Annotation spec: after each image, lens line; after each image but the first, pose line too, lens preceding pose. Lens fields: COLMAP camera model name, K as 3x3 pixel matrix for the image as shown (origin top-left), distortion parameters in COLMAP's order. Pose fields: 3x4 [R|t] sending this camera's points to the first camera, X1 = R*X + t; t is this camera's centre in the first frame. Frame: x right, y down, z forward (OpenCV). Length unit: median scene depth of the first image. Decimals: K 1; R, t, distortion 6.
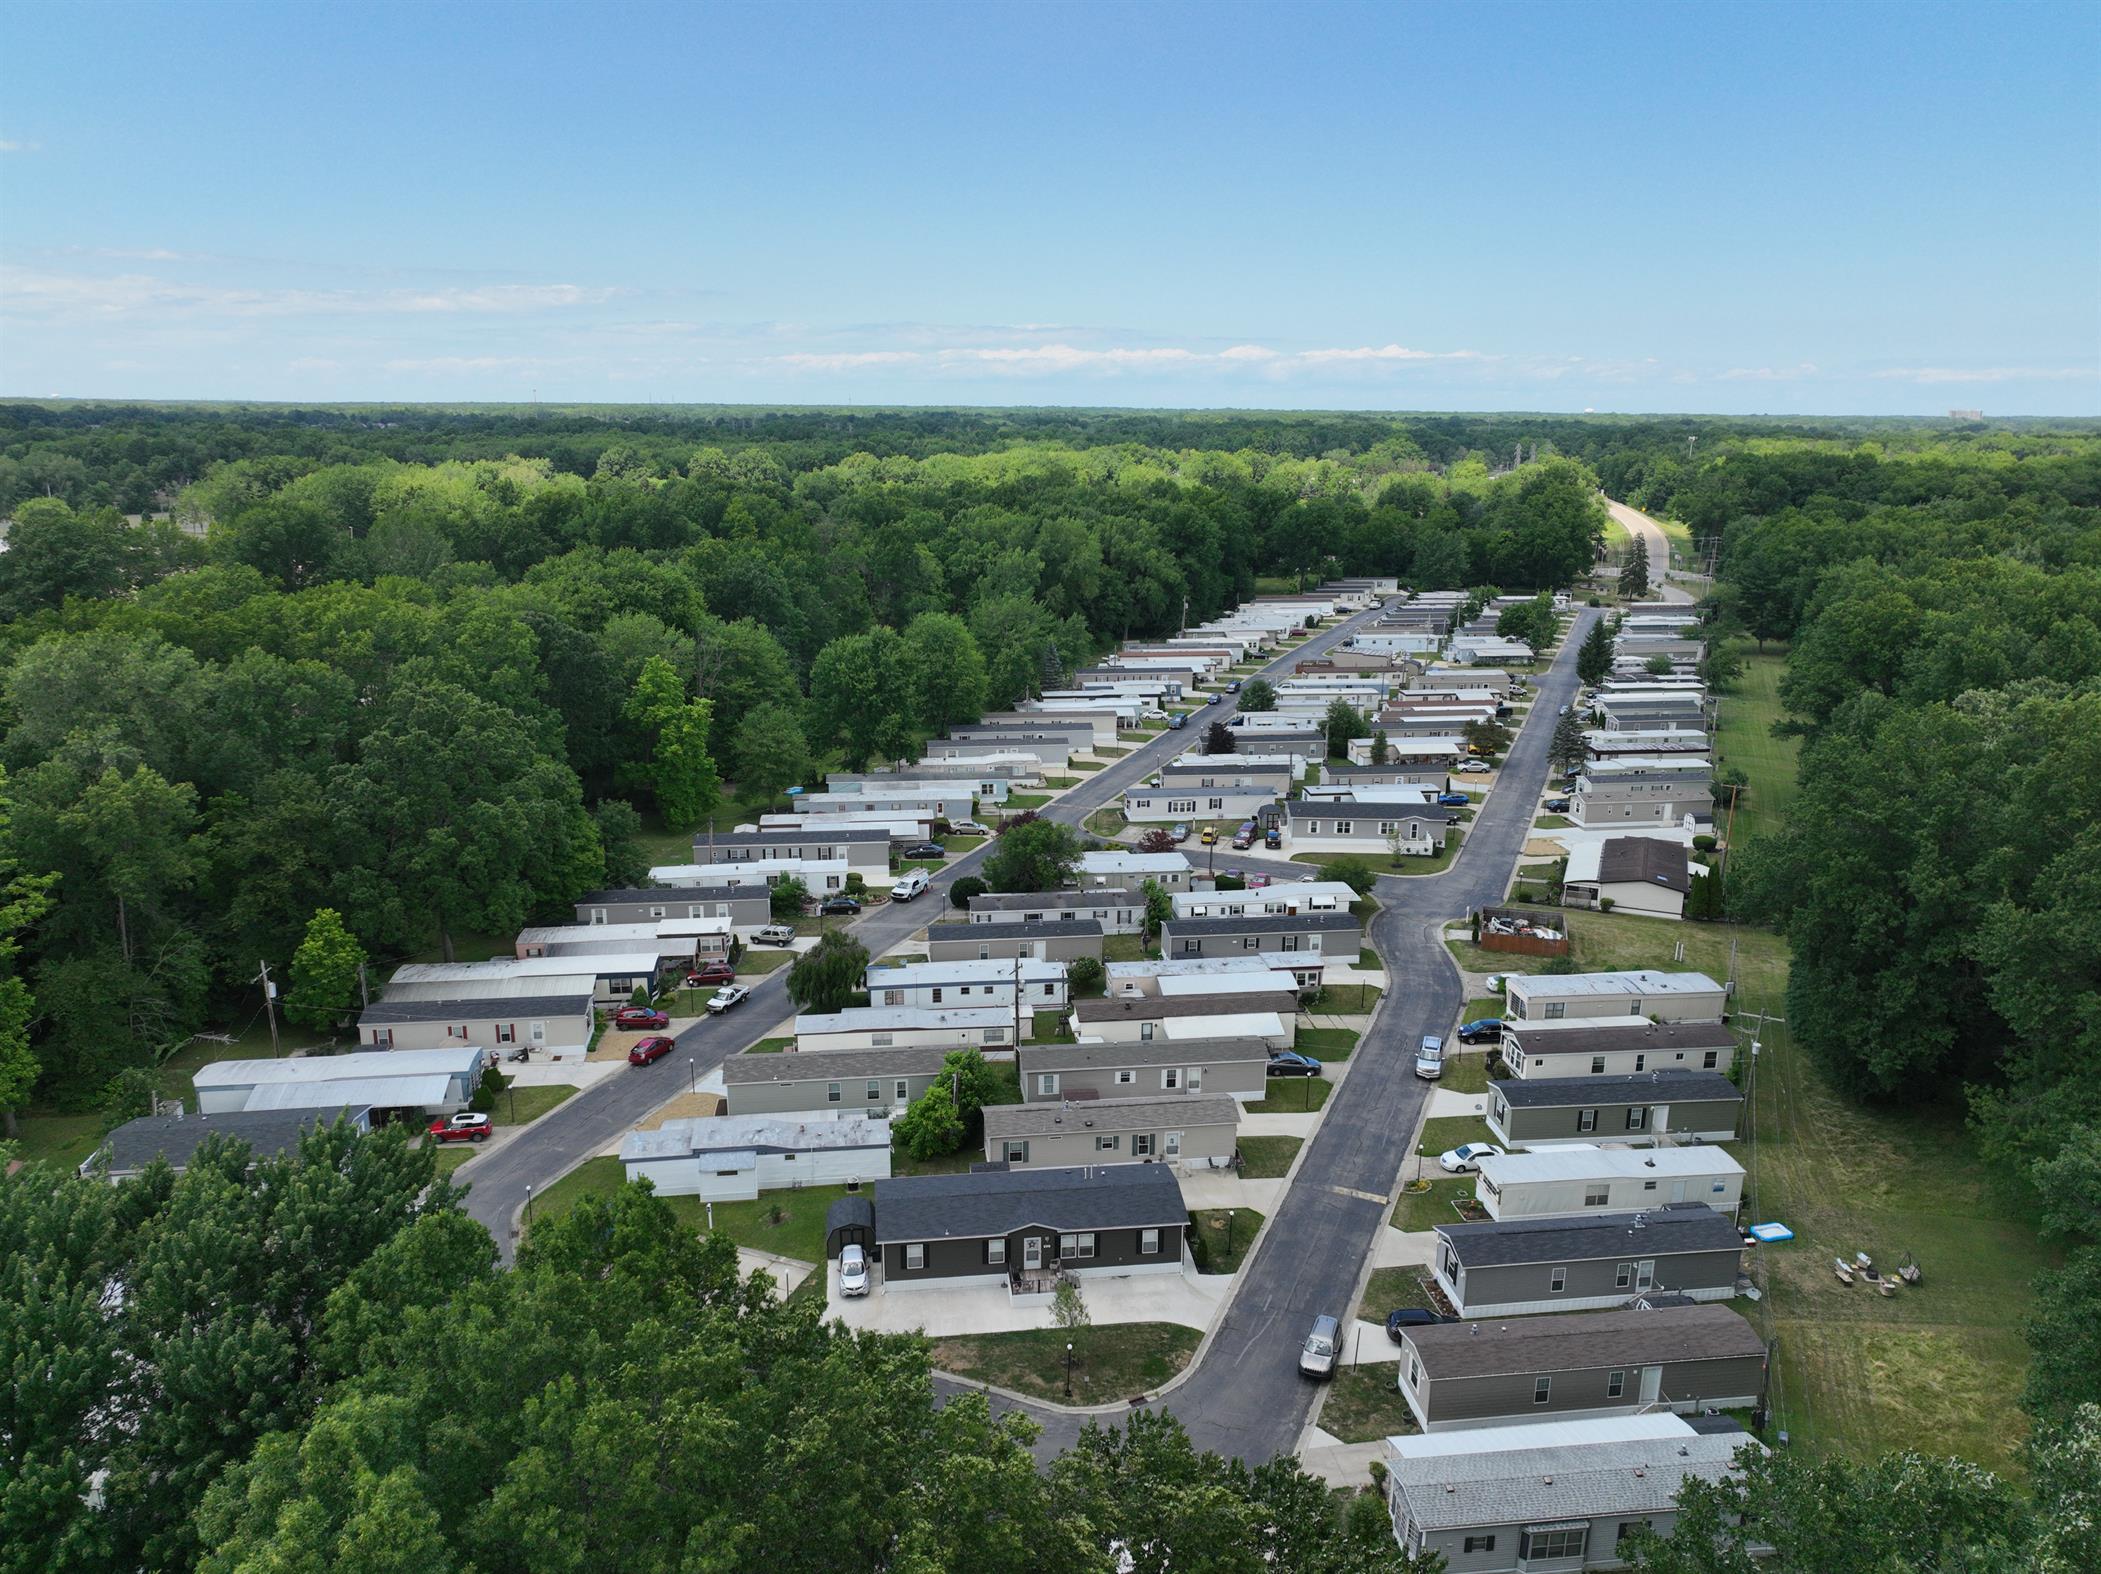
lens RADIAL K [[1451.1, 0, 1055.7], [0, 1451.1, 794.8], [0, 0, 1]] dist [-0.001966, 0.004694]
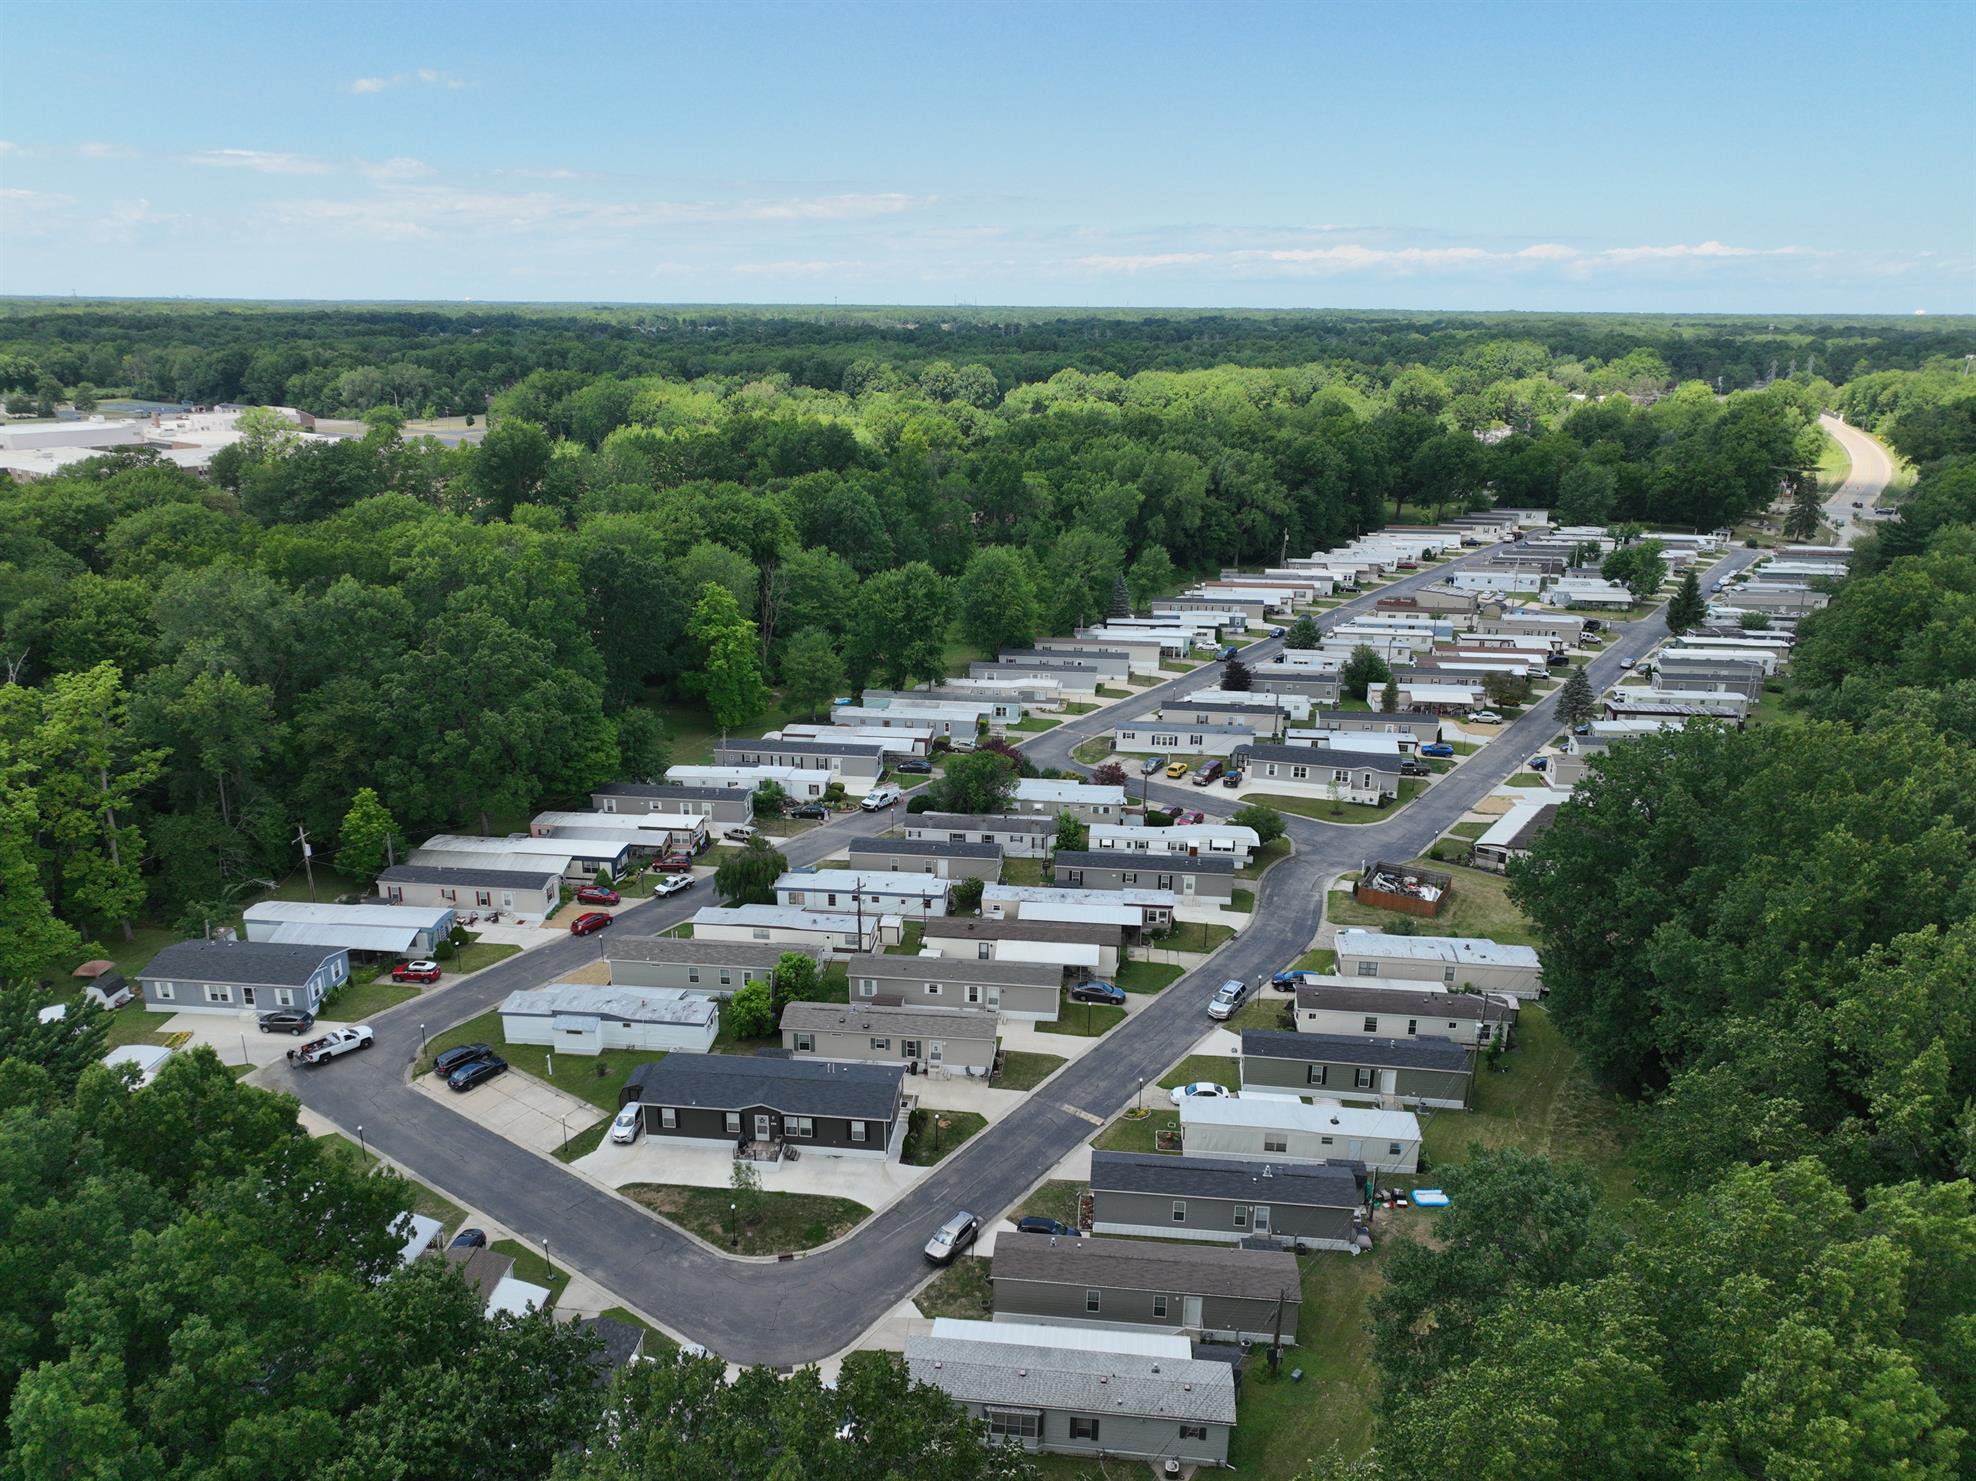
lens RADIAL K [[1364.8, 0, 979.2], [0, 1364.8, 734.3], [0, 0, 1]] dist [-0.001966, 0.004694]
pose [[0.973022, 0.068211, -0.220398, 0.263802], [-0.059670, 0.997195, 0.045185, -0.051494], [0.222862, -0.030815, 0.974363, -0.044933]]
